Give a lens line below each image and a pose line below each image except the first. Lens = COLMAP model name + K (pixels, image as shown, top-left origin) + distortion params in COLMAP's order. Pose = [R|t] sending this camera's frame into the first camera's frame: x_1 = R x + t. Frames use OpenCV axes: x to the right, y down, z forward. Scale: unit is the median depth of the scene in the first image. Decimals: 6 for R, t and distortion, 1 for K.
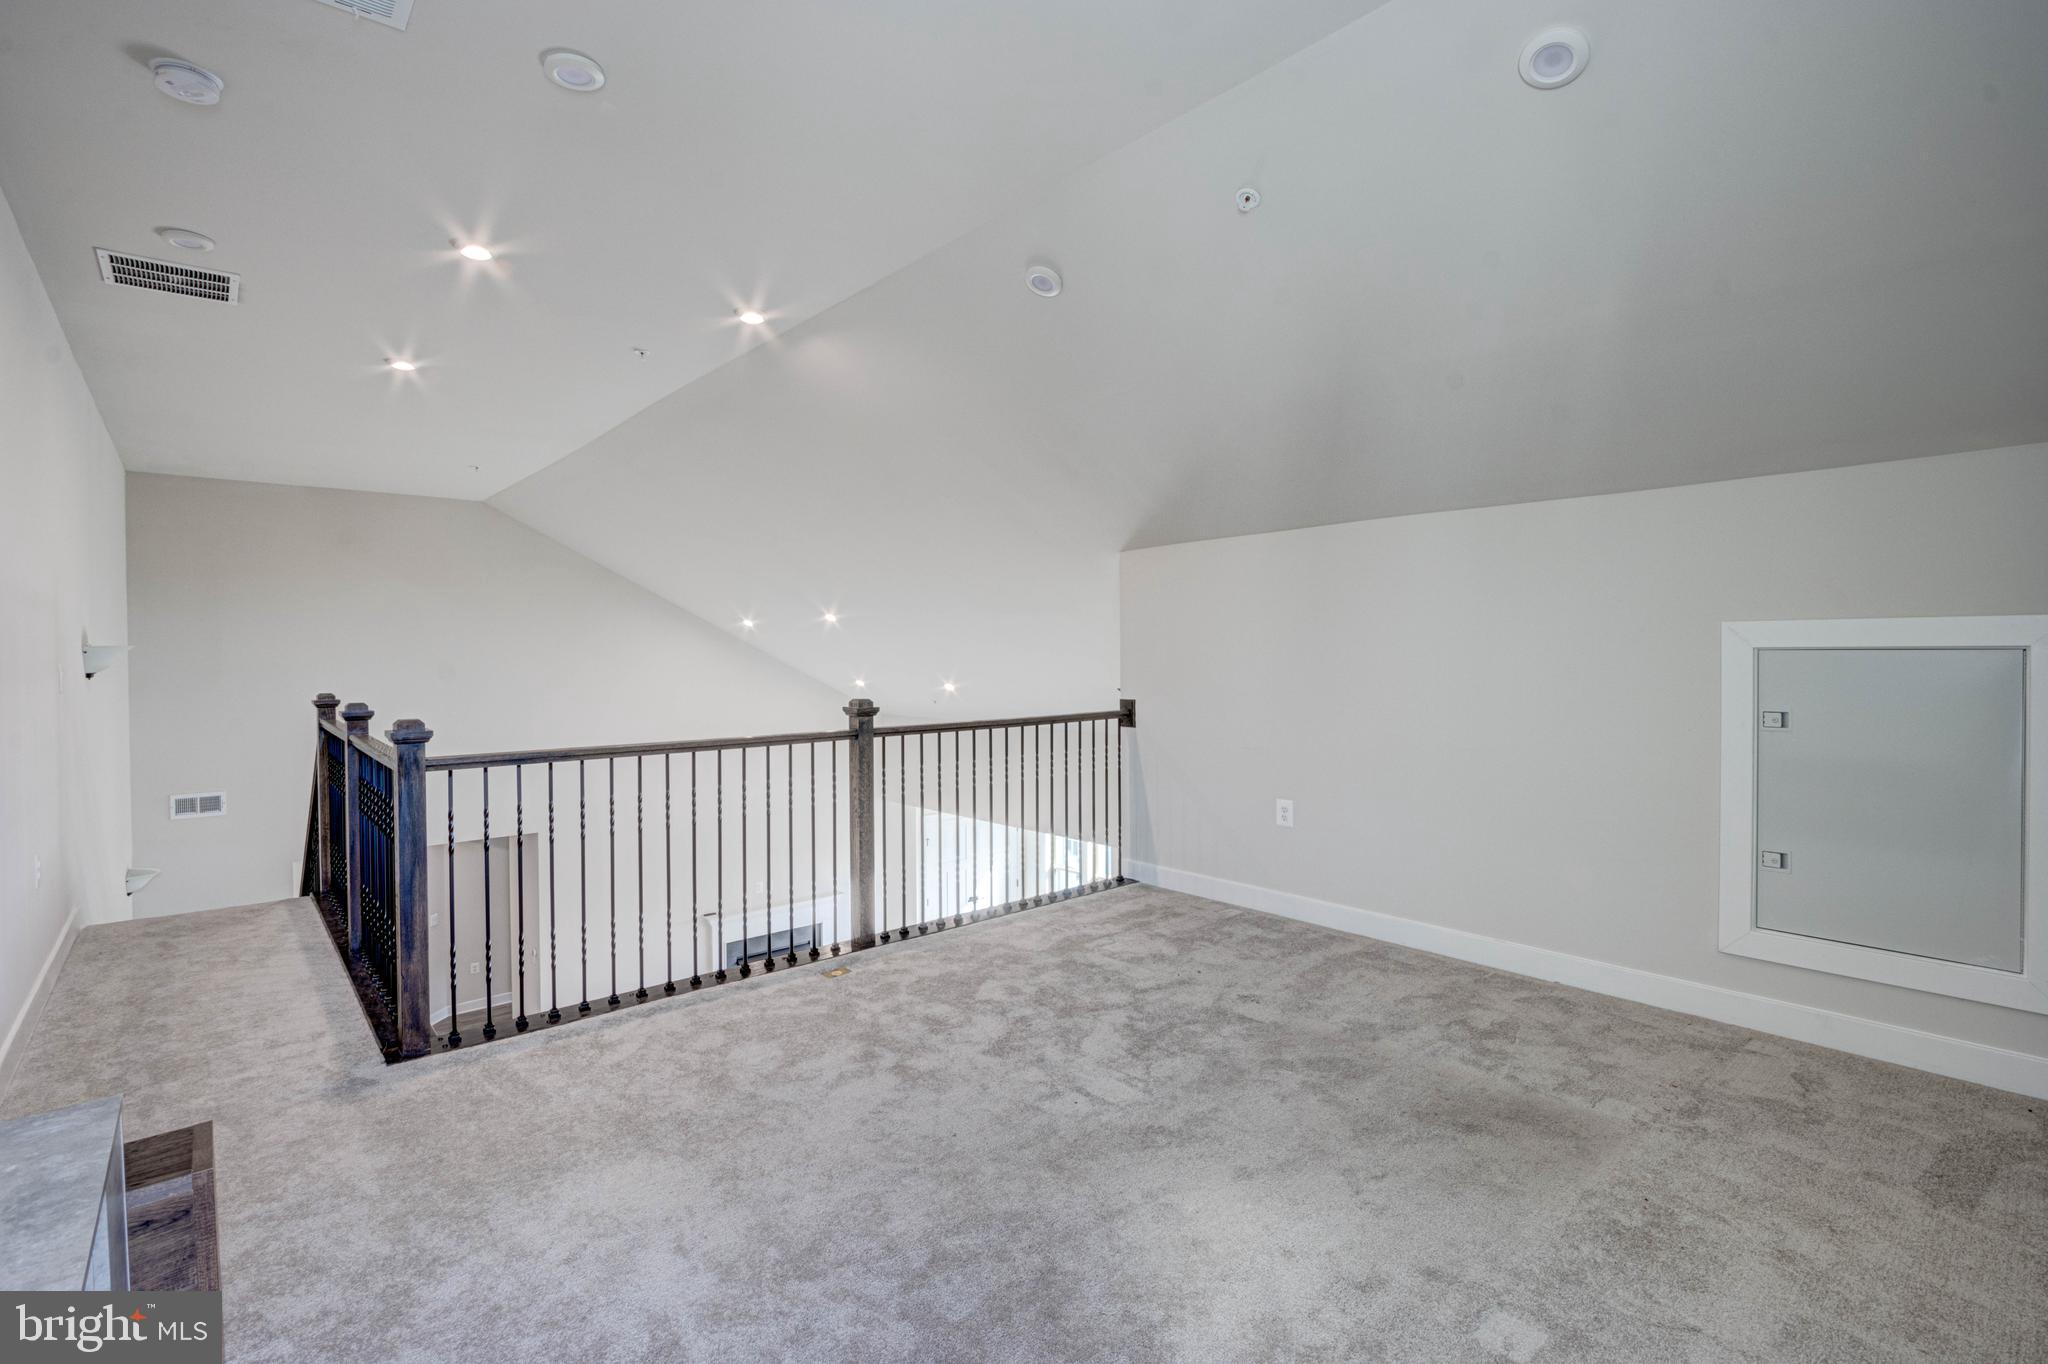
lens RADIAL K [[953.5, 0, 1021.2], [0, 953.5, 655.4], [0, 0, 1]] dist [-0.020090, 0.004700]
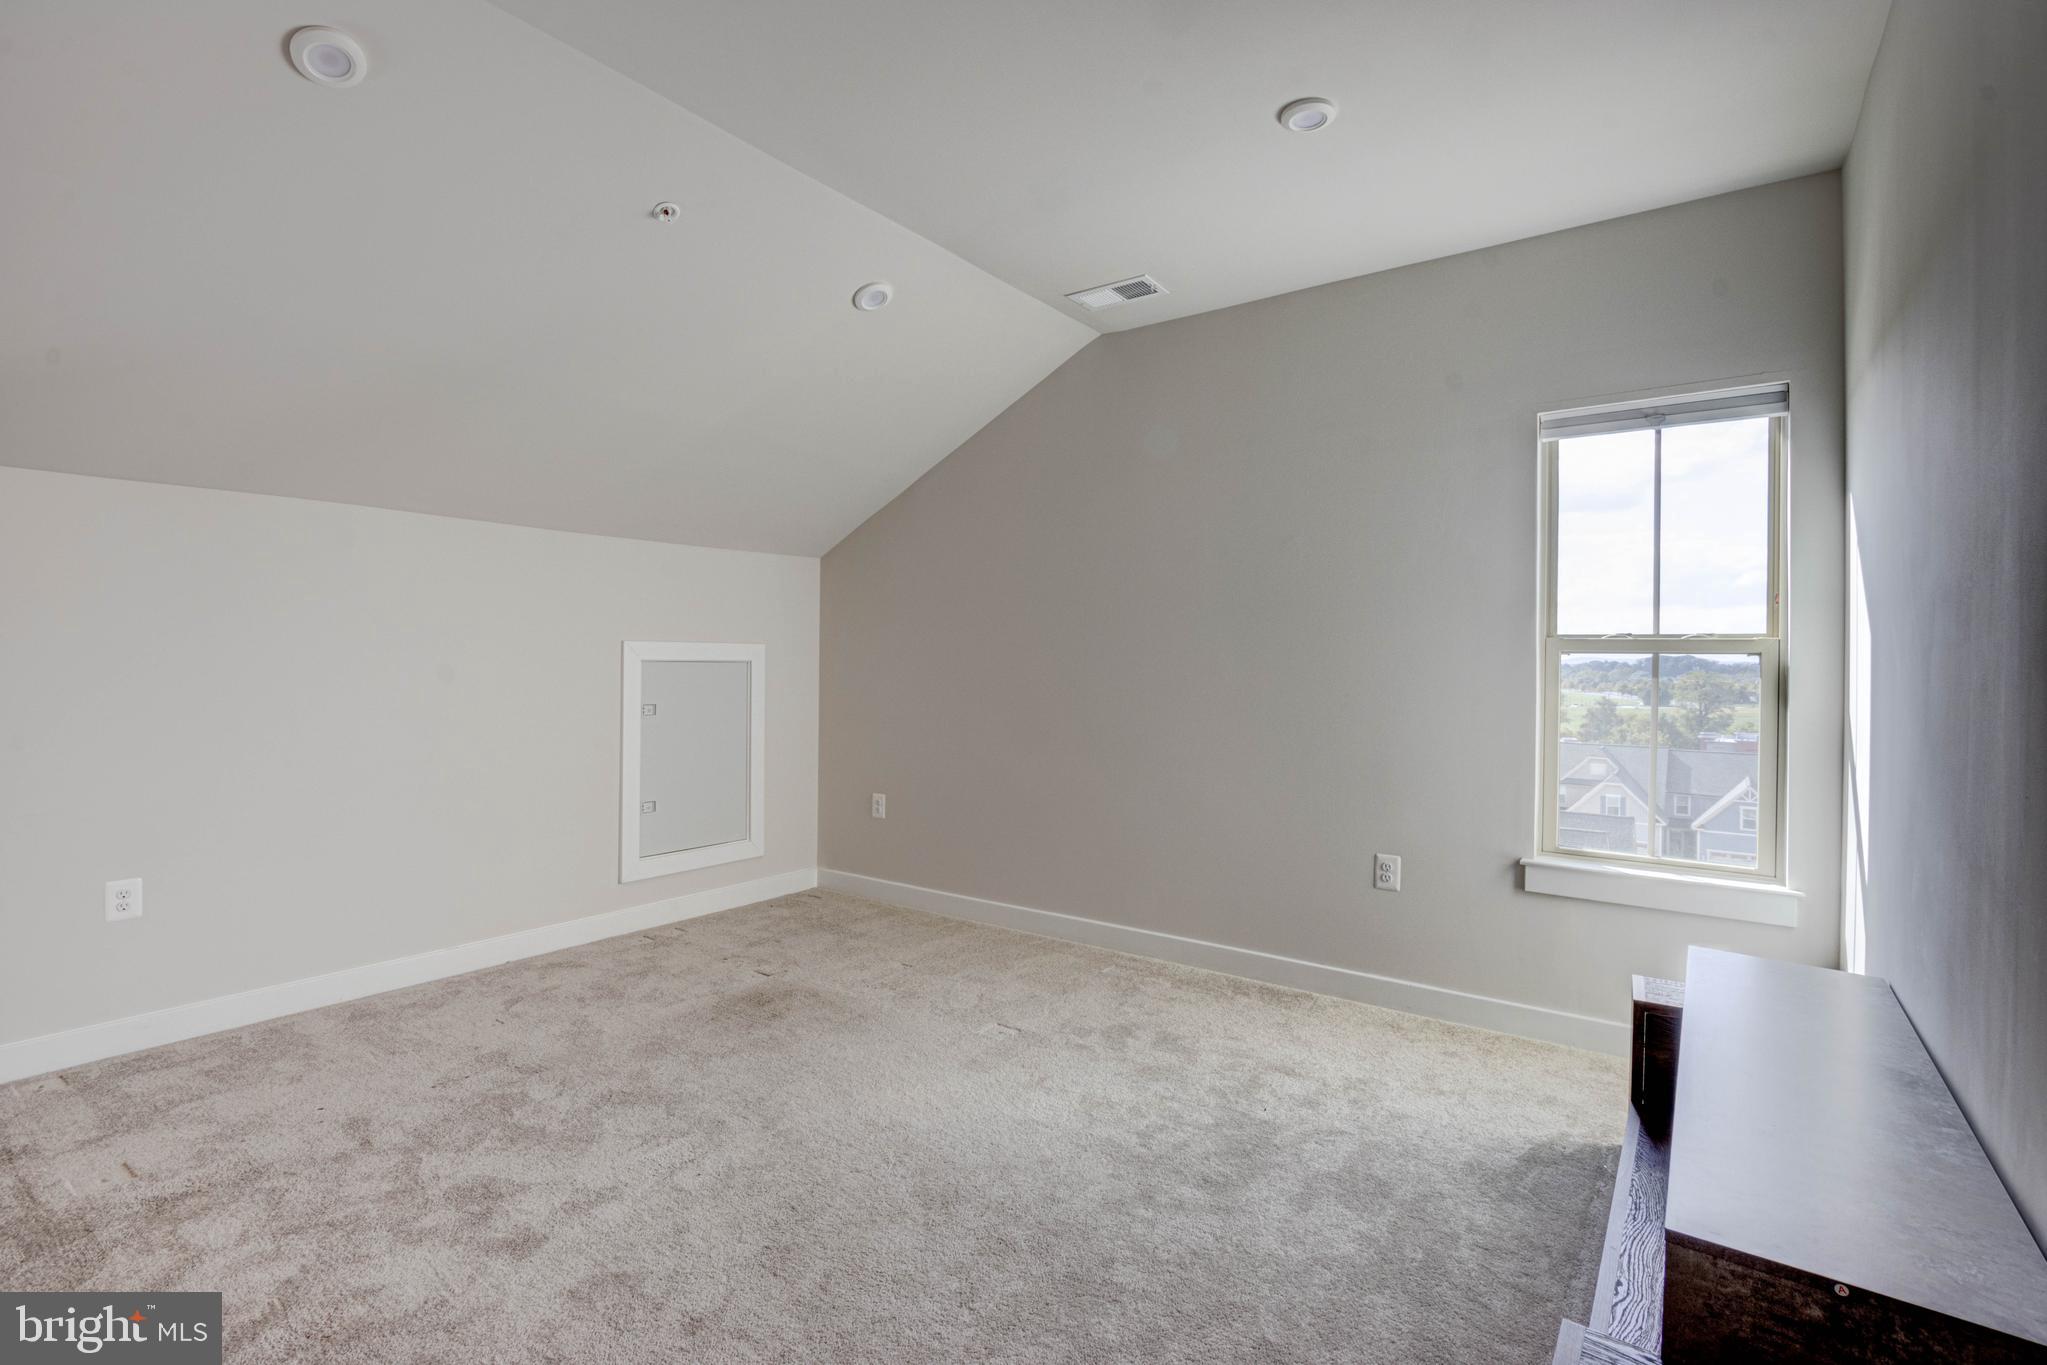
lens RADIAL K [[953.1, 0, 1020.7], [0, 953.1, 655.9], [0, 0, 1]] dist [-0.020090, 0.004700]
pose [[-0.231705, 0.007211, 0.972759, -0.687211], [-0.004392, 0.999955, -0.008458, -0.004045], [-0.972776, -0.006232, -0.231663, 0.721387]]
